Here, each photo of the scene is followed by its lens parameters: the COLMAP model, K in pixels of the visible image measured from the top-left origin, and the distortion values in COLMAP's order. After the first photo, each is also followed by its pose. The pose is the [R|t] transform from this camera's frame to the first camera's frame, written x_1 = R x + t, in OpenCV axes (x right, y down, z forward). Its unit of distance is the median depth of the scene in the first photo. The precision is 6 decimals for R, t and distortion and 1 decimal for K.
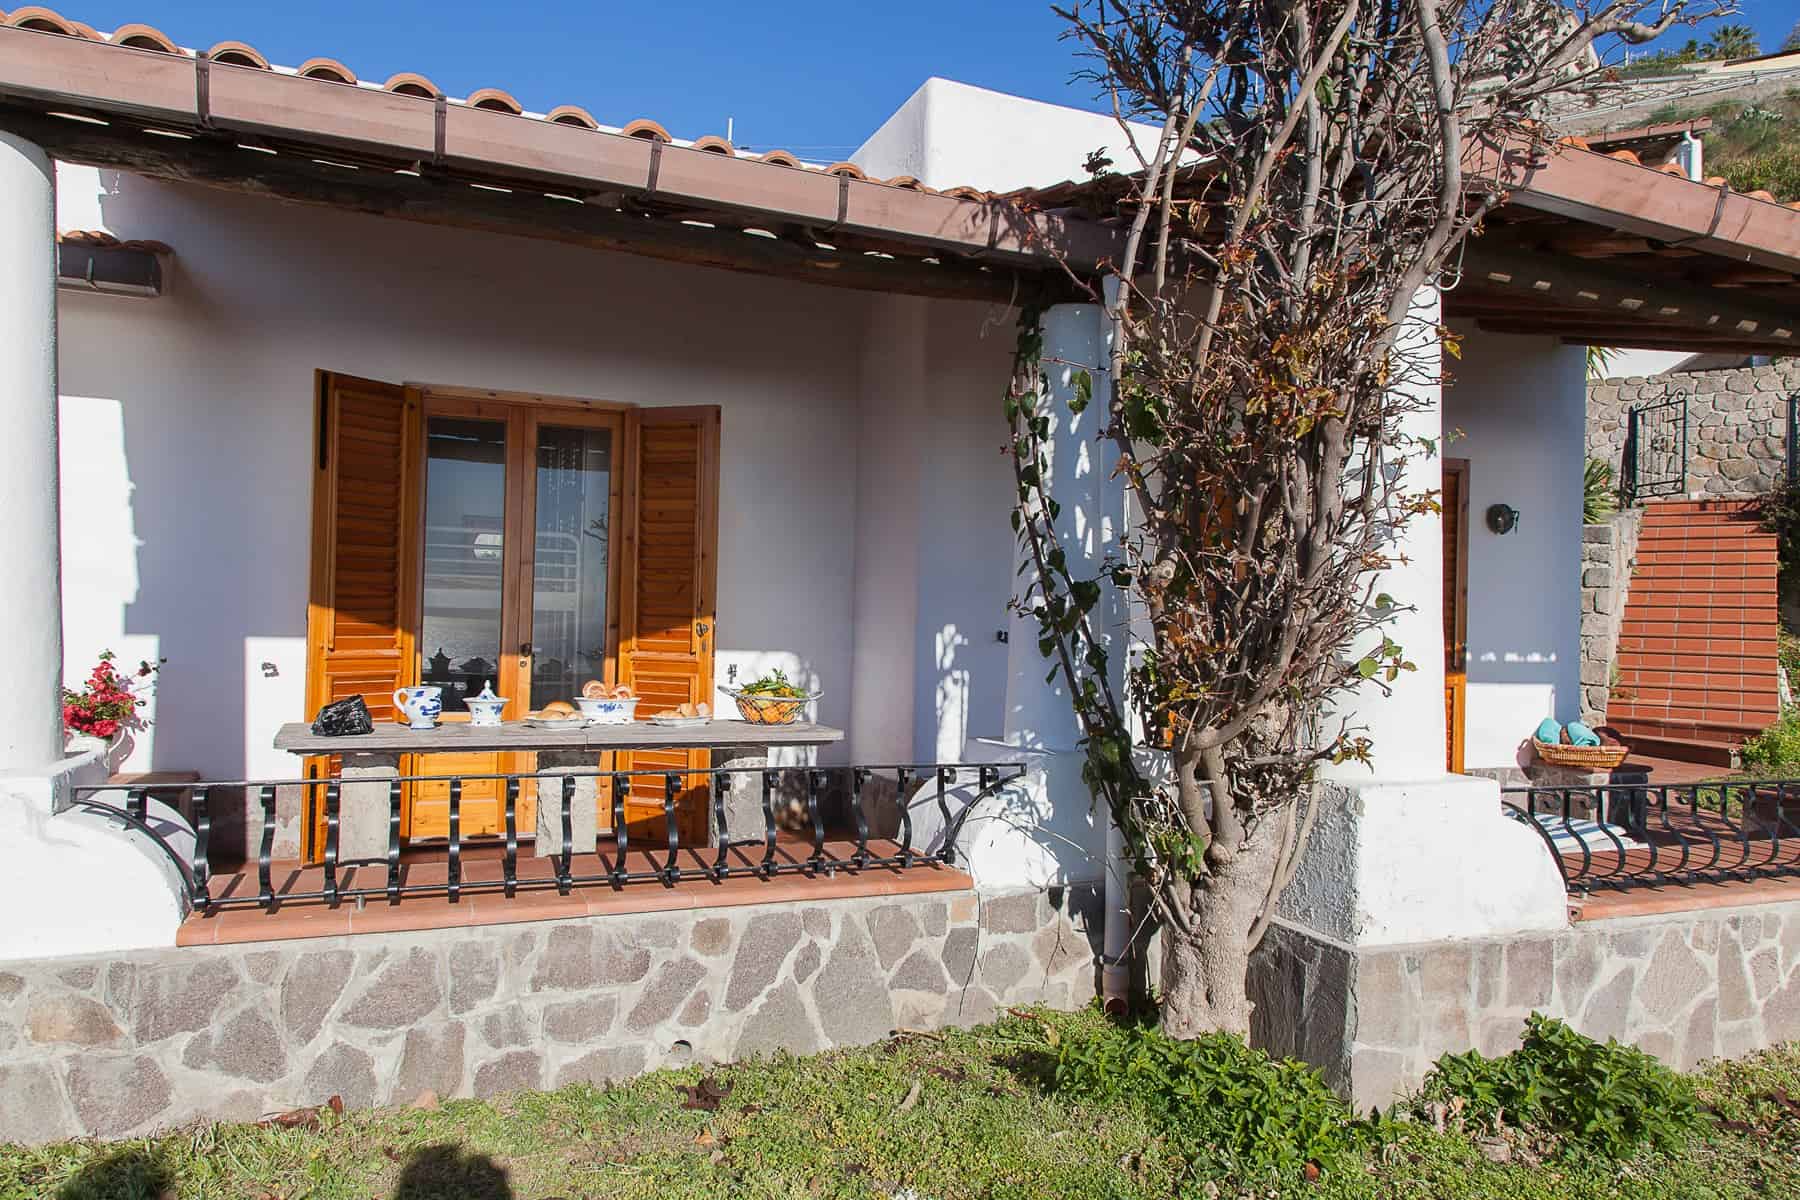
lens RADIAL K [[1208.1, 0, 900.0], [0, 1208.1, 600.0], [0, 0, 1]] dist [0.011422, 0.003831]
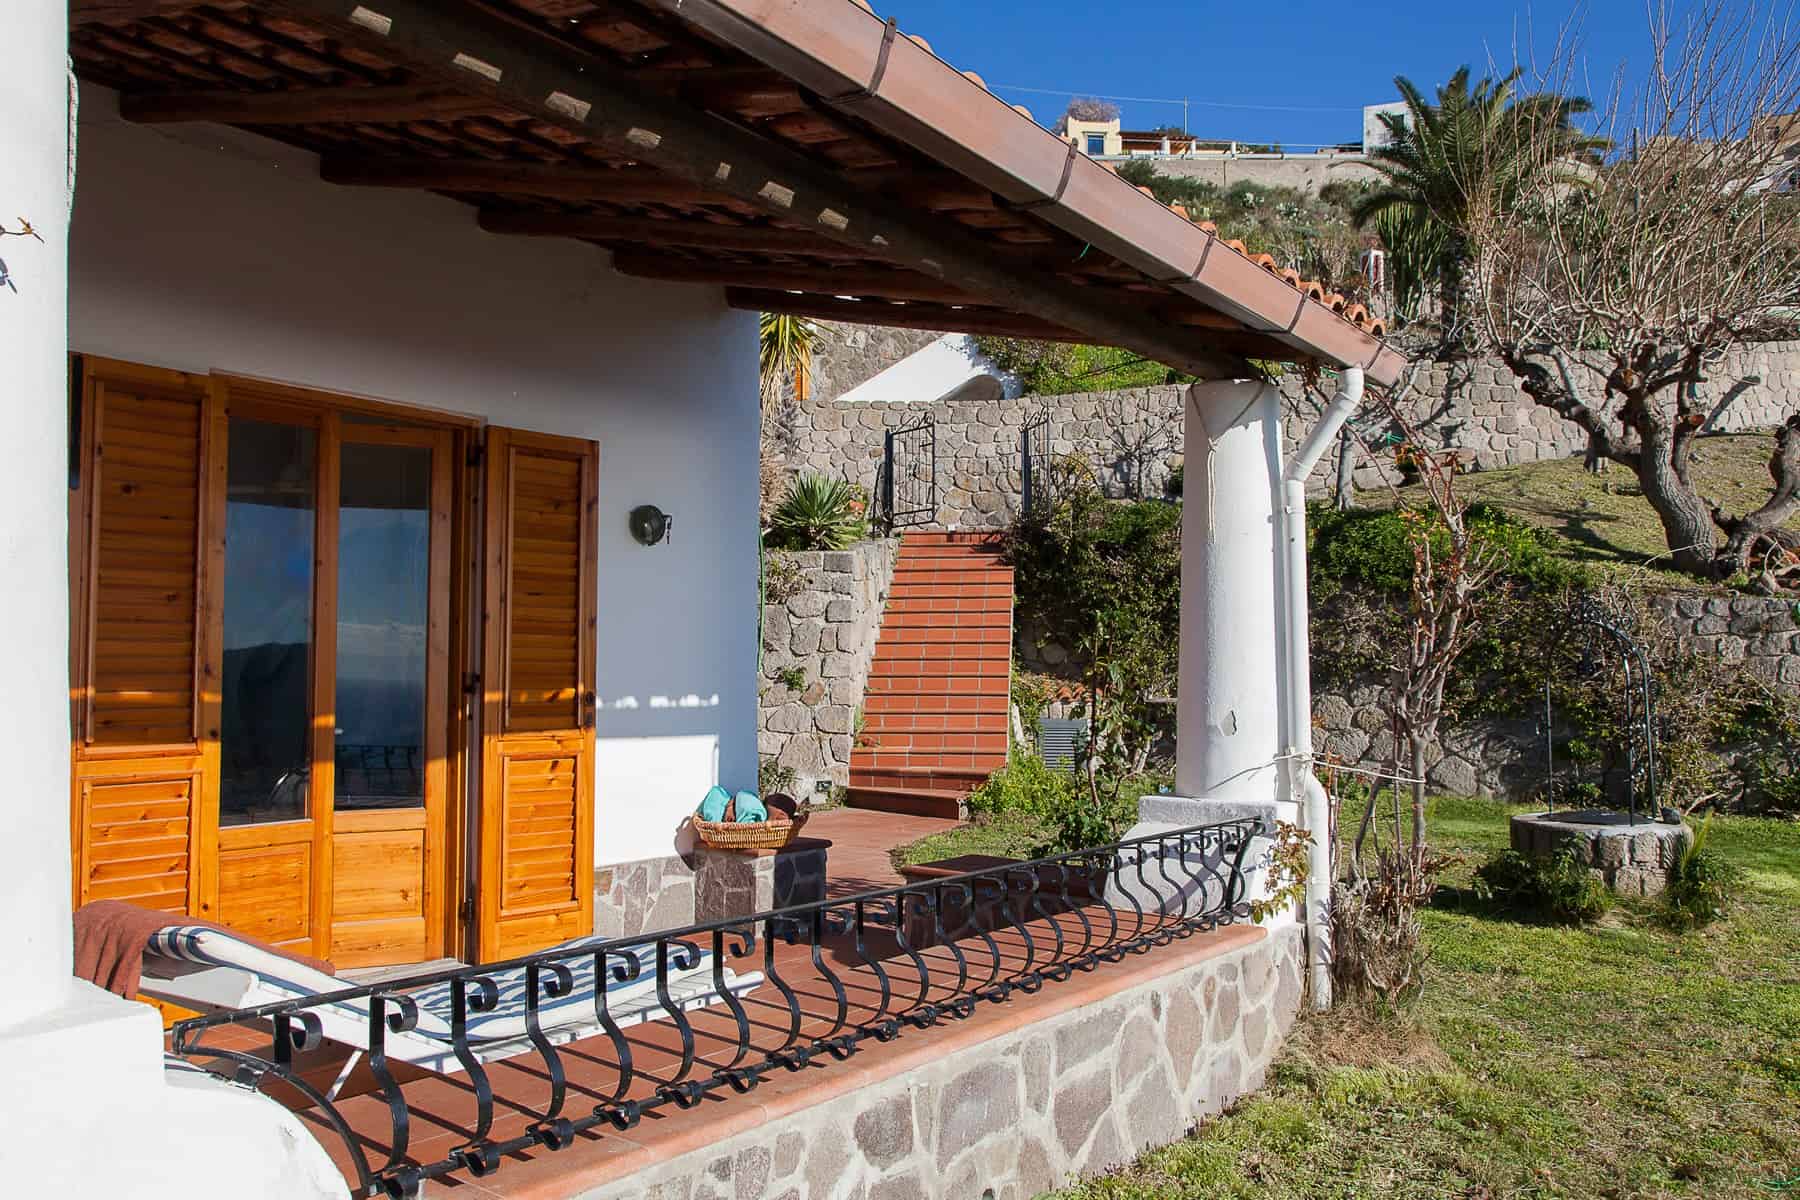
lens RADIAL K [[1392.6, 0, 900.0], [0, 1392.6, 600.0], [0, 0, 1]] dist [0.003449, 0.002956]
pose [[0.869806, 0.000974, 0.493393, 0.112872], [0.015399, 0.999457, -0.029121, 0.003703], [-0.493153, 0.032927, 0.869319, 0.096834]]
